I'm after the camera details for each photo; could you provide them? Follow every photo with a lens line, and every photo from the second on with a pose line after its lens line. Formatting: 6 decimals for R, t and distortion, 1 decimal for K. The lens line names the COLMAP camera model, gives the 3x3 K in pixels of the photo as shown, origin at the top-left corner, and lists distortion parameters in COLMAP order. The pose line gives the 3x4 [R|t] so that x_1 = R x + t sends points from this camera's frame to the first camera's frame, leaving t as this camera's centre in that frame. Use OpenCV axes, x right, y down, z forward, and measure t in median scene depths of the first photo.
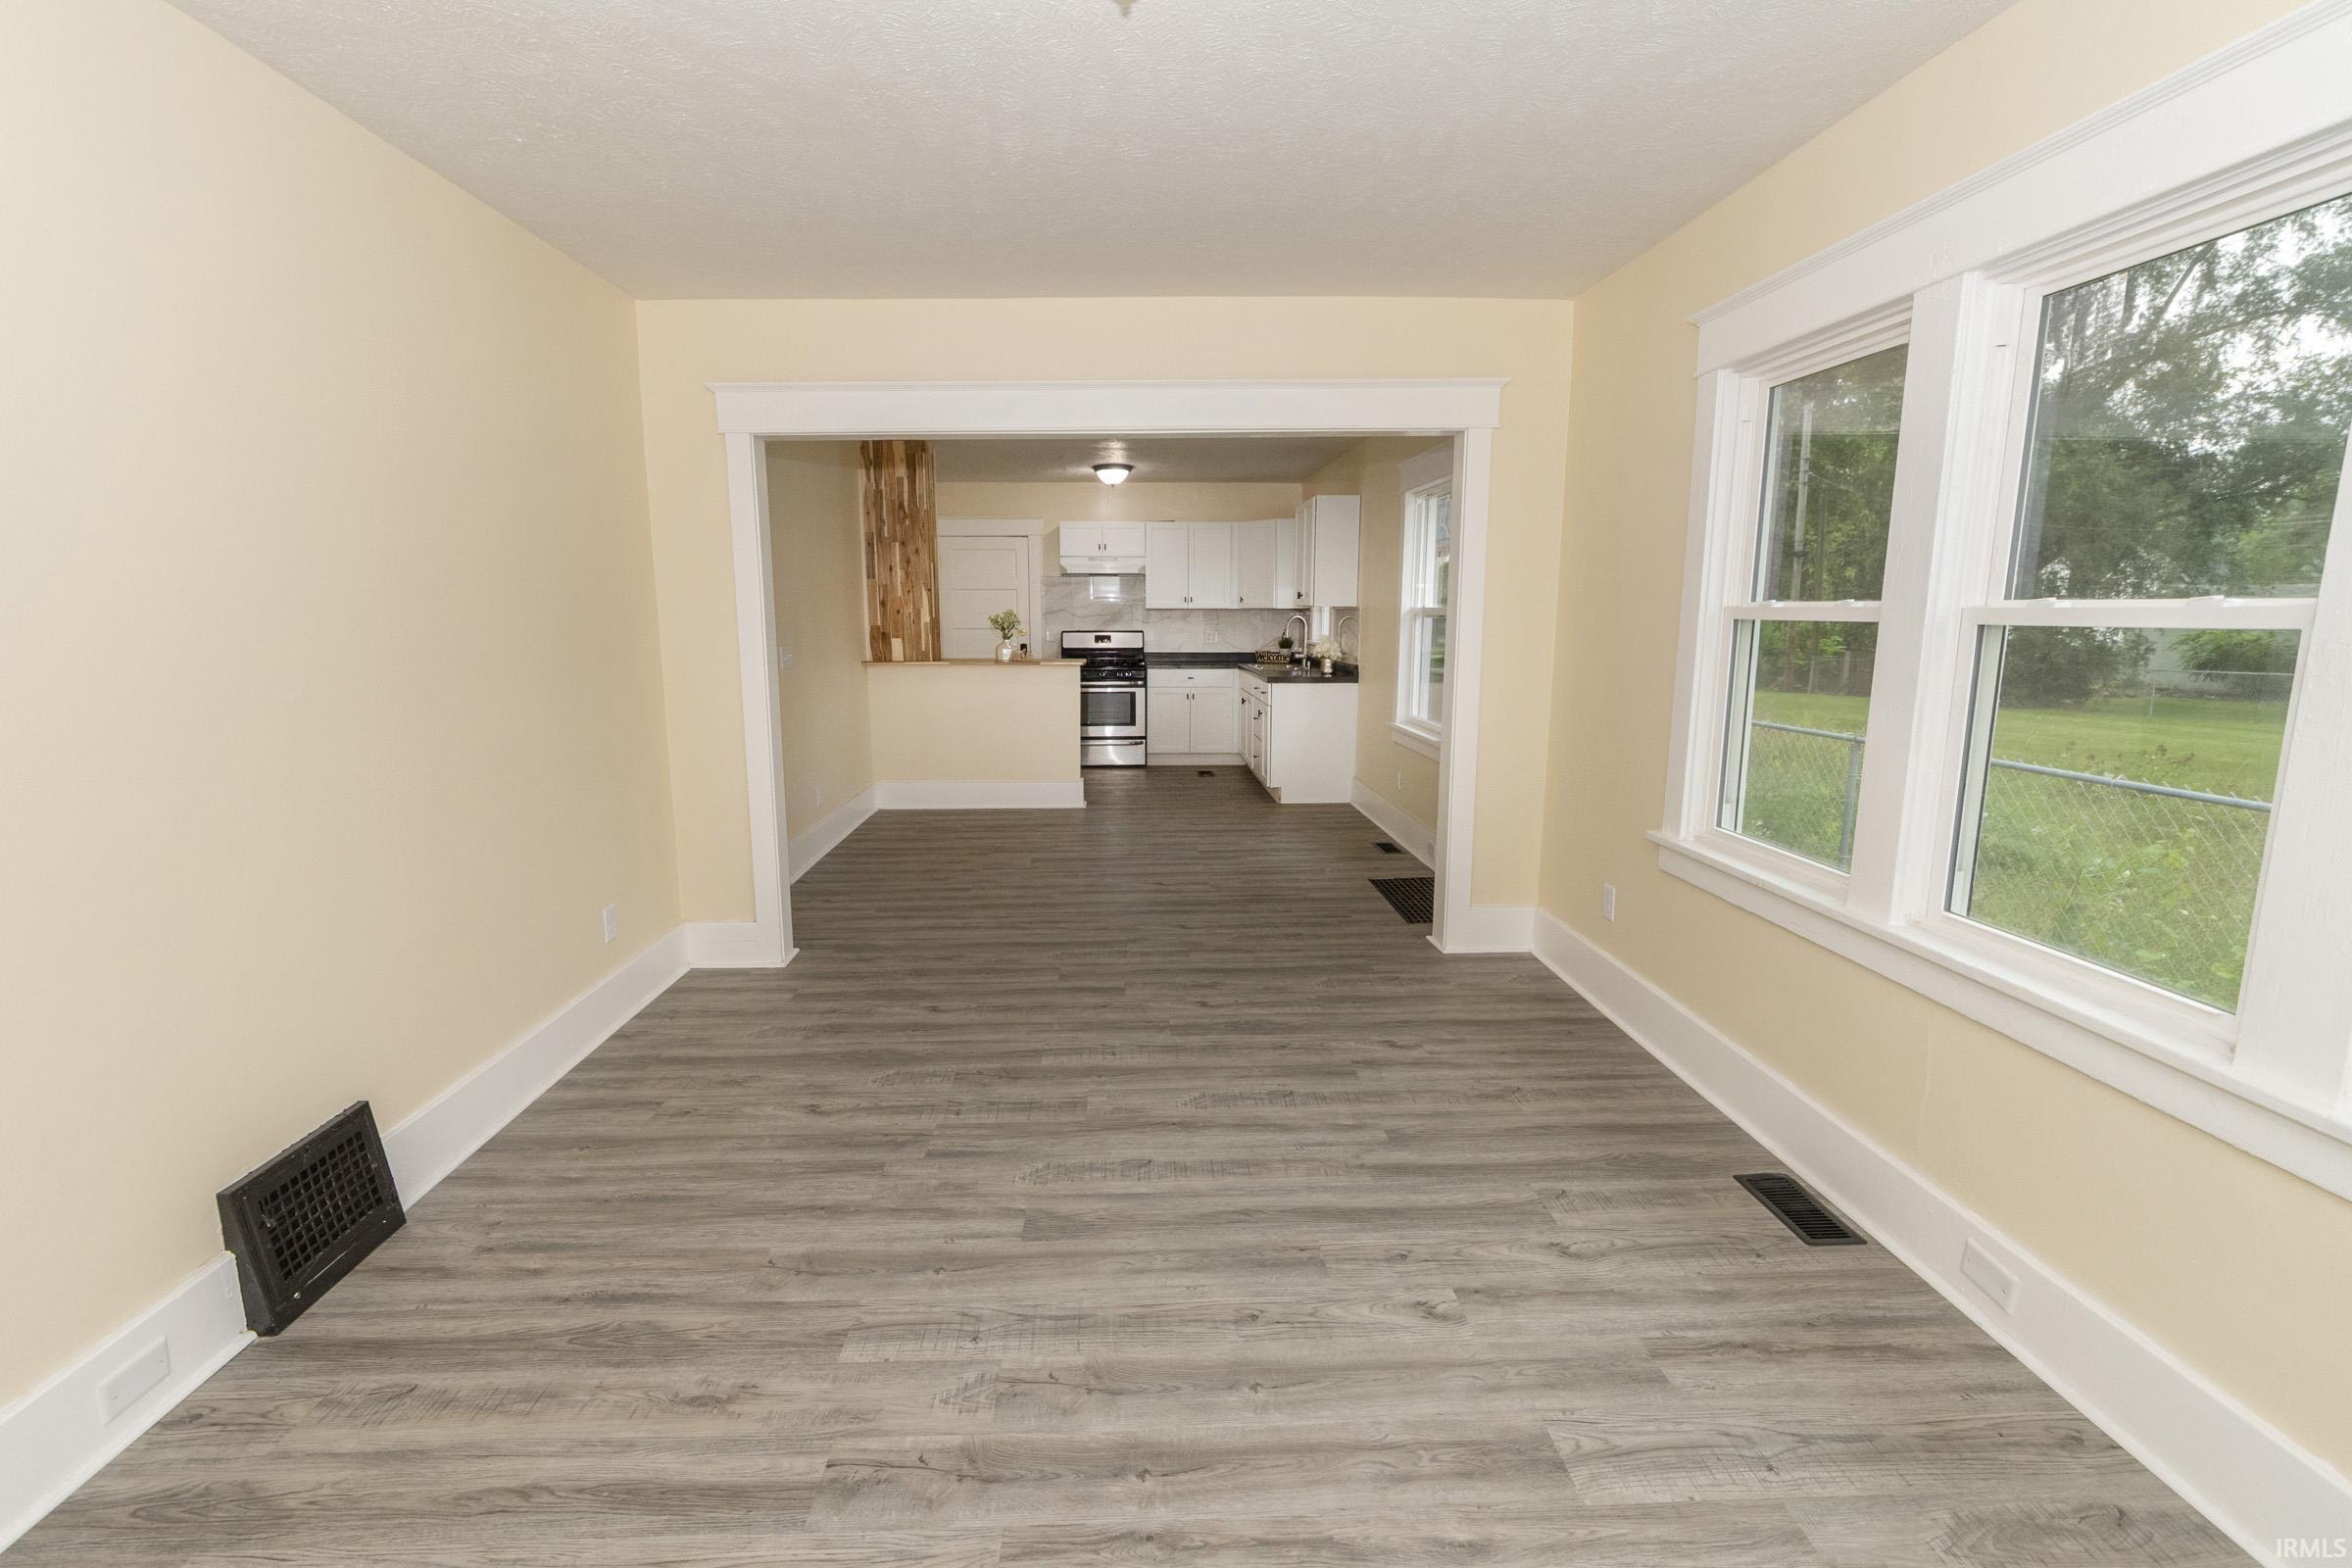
lens RADIAL K [[1026.0, 0, 1171.0], [0, 1026.0, 780.3], [0, 0, 1]] dist [-0.012735, 0.000045]
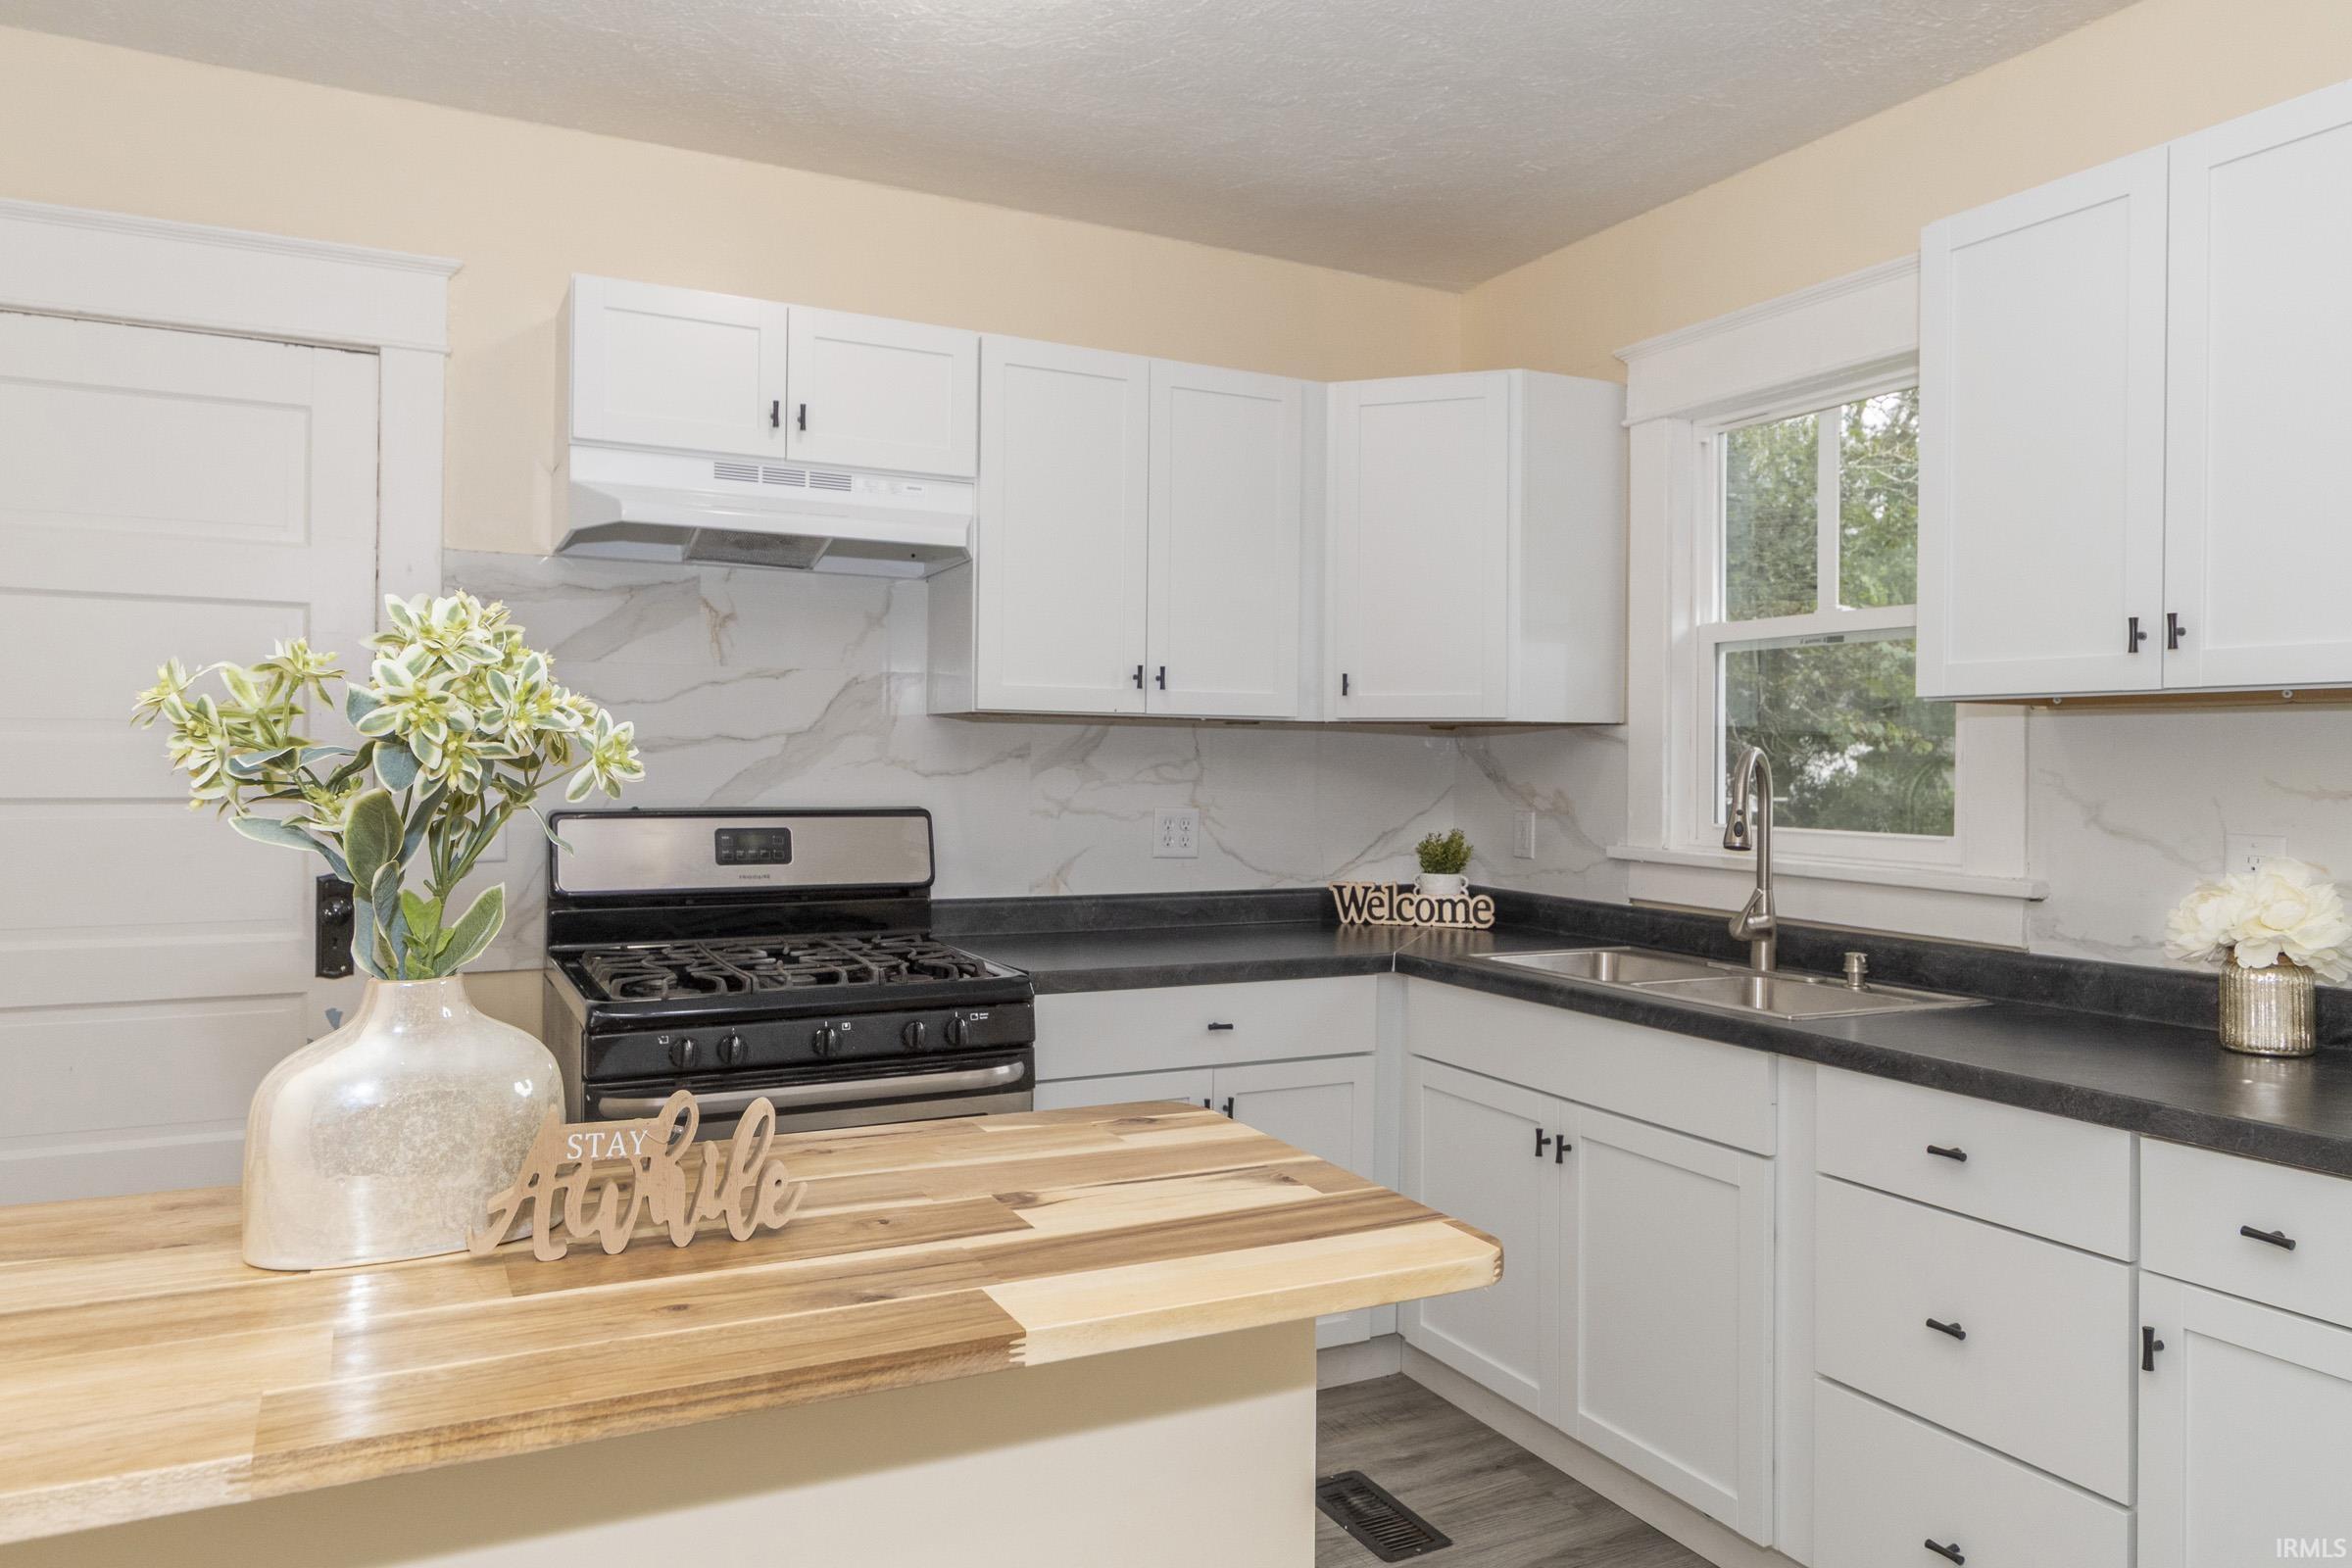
lens RADIAL K [[1549.8, 0, 1168.9], [0, 1549.8, 763.1], [0, 0, 1]] dist [0.005922, 0.001141]
pose [[0.913435, 0.005000, 0.406954, -0.117730], [0.060175, 0.987275, -0.147196, -0.101011], [-0.402512, 0.158942, 0.901511, 0.658223]]
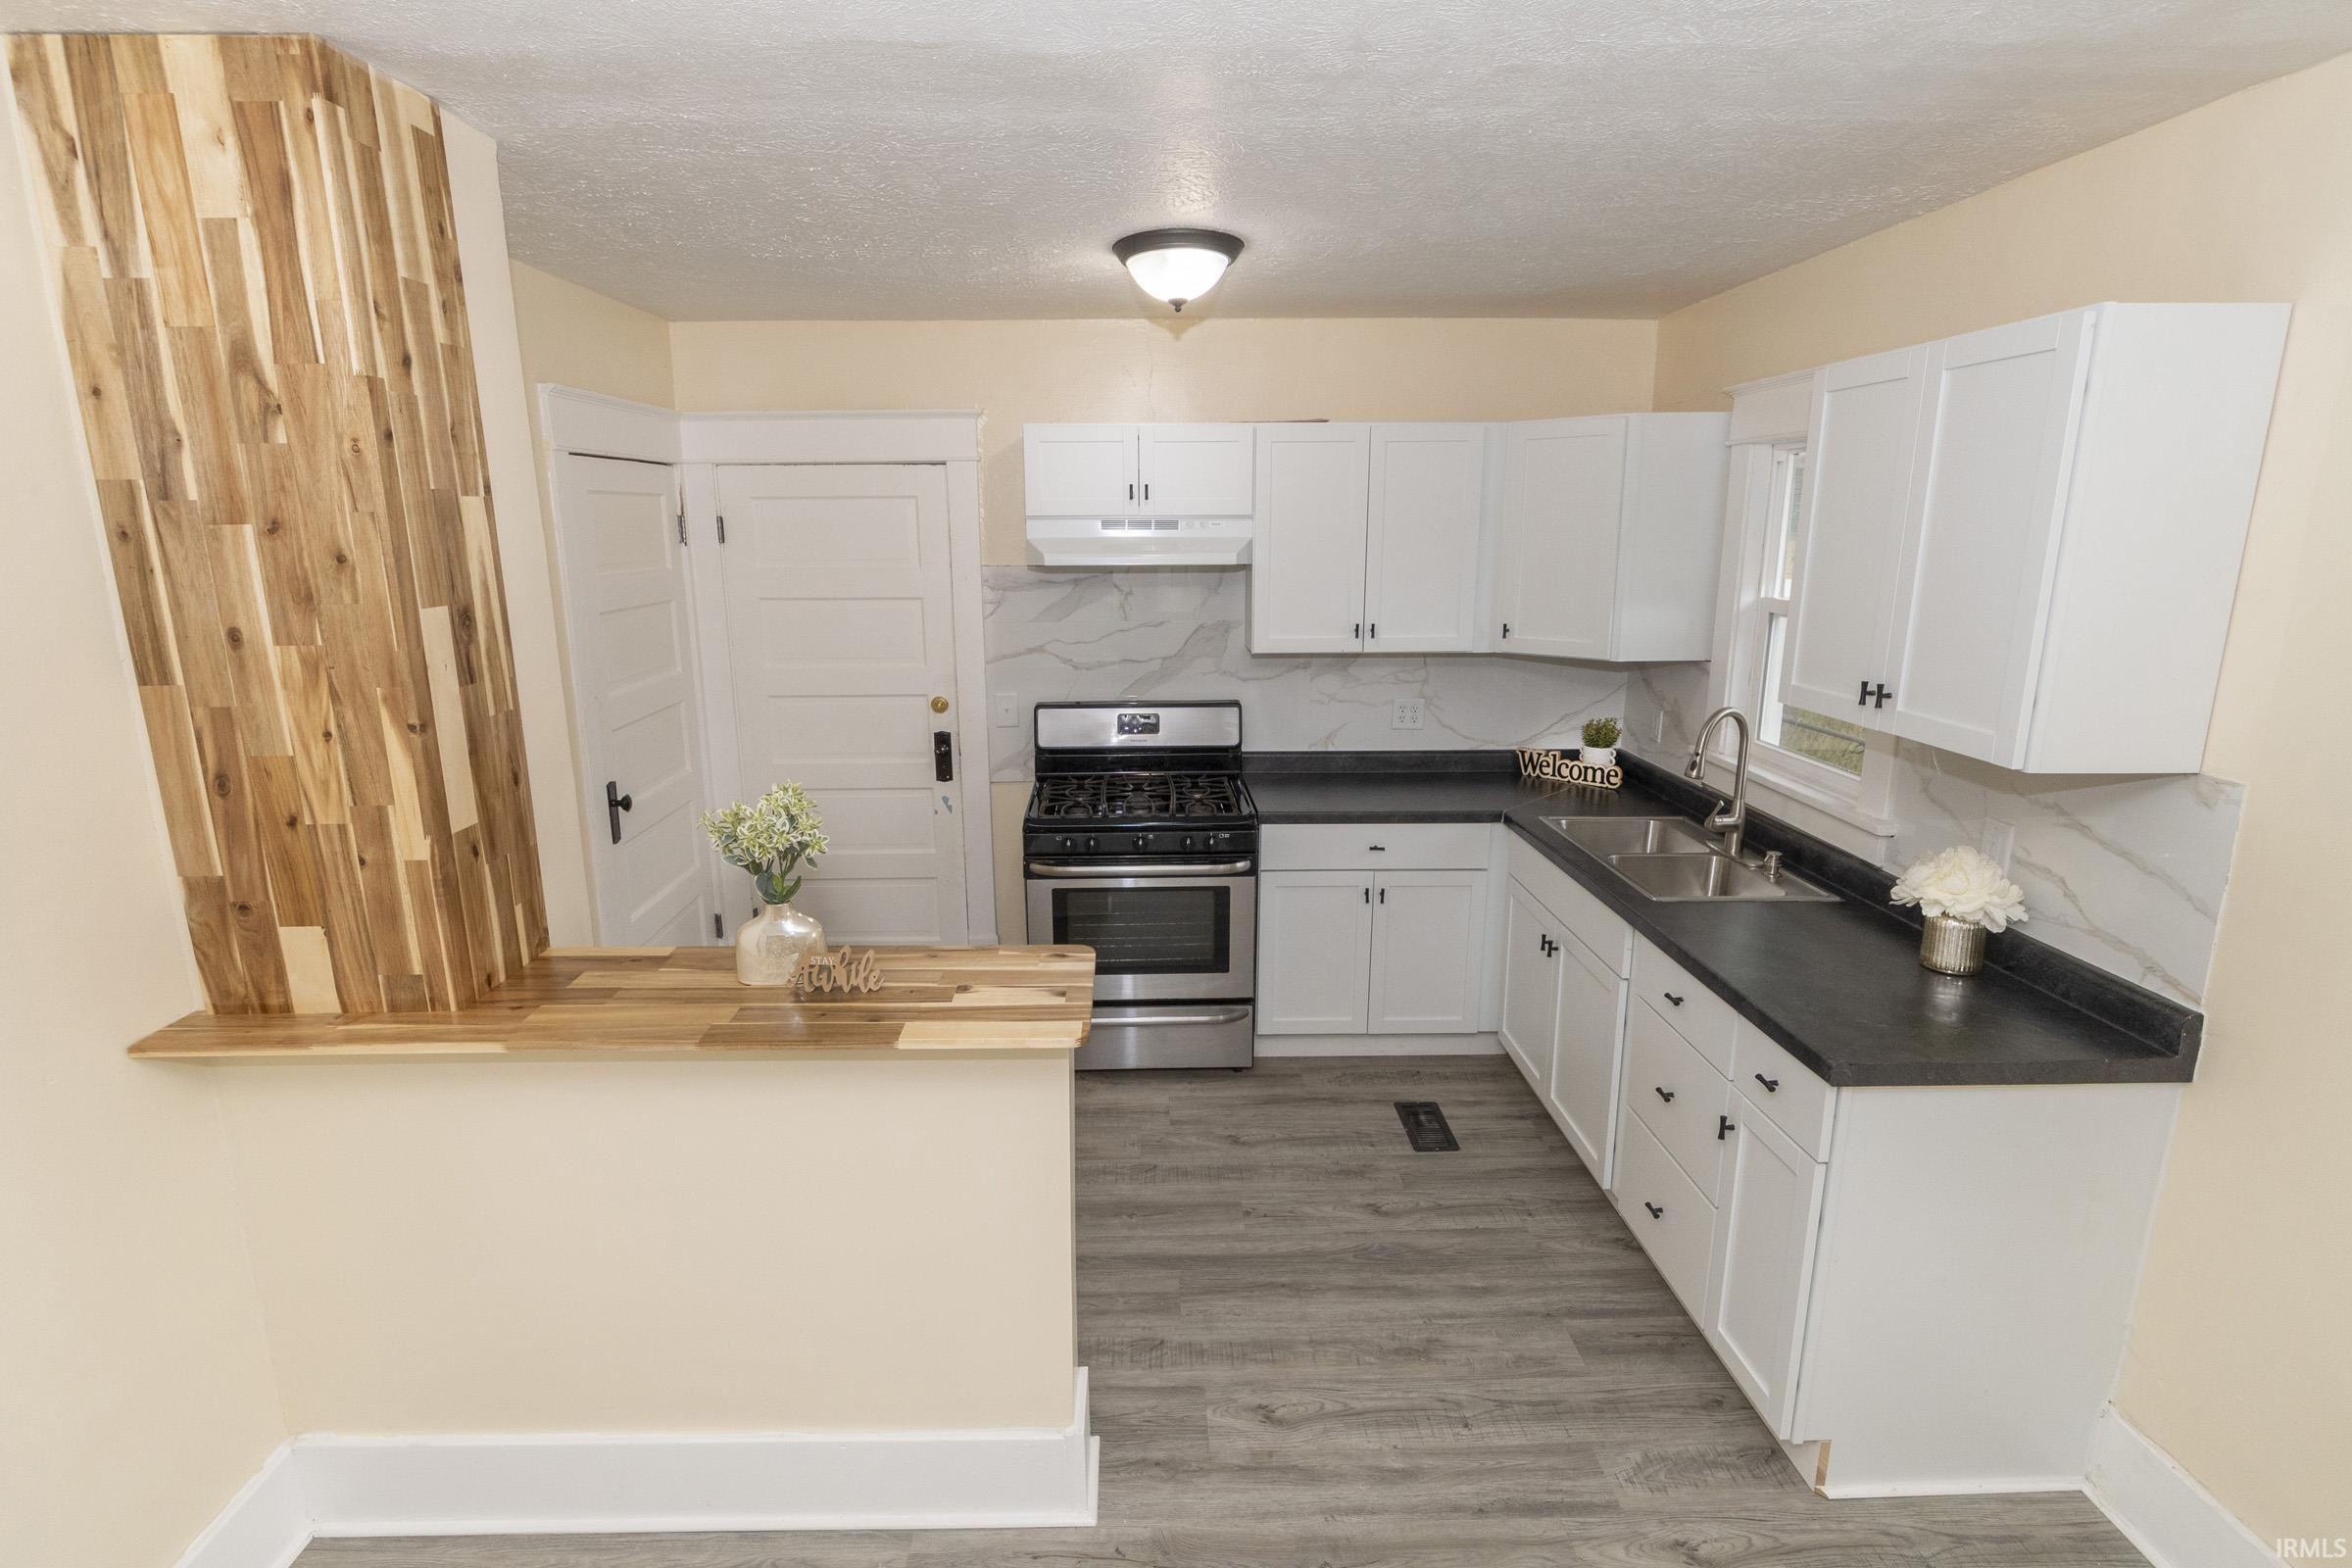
lens RADIAL K [[1166.5, 0, 1167.6], [0, 1166.5, 793.6], [0, 0, 1]] dist [0.016277, 0.000135]
pose [[0.999557, 0.001377, -0.029744, -0.041535], [0.000577, 0.997847, 0.065581, -0.138958], [0.029770, -0.065569, 0.997404, 0.543068]]
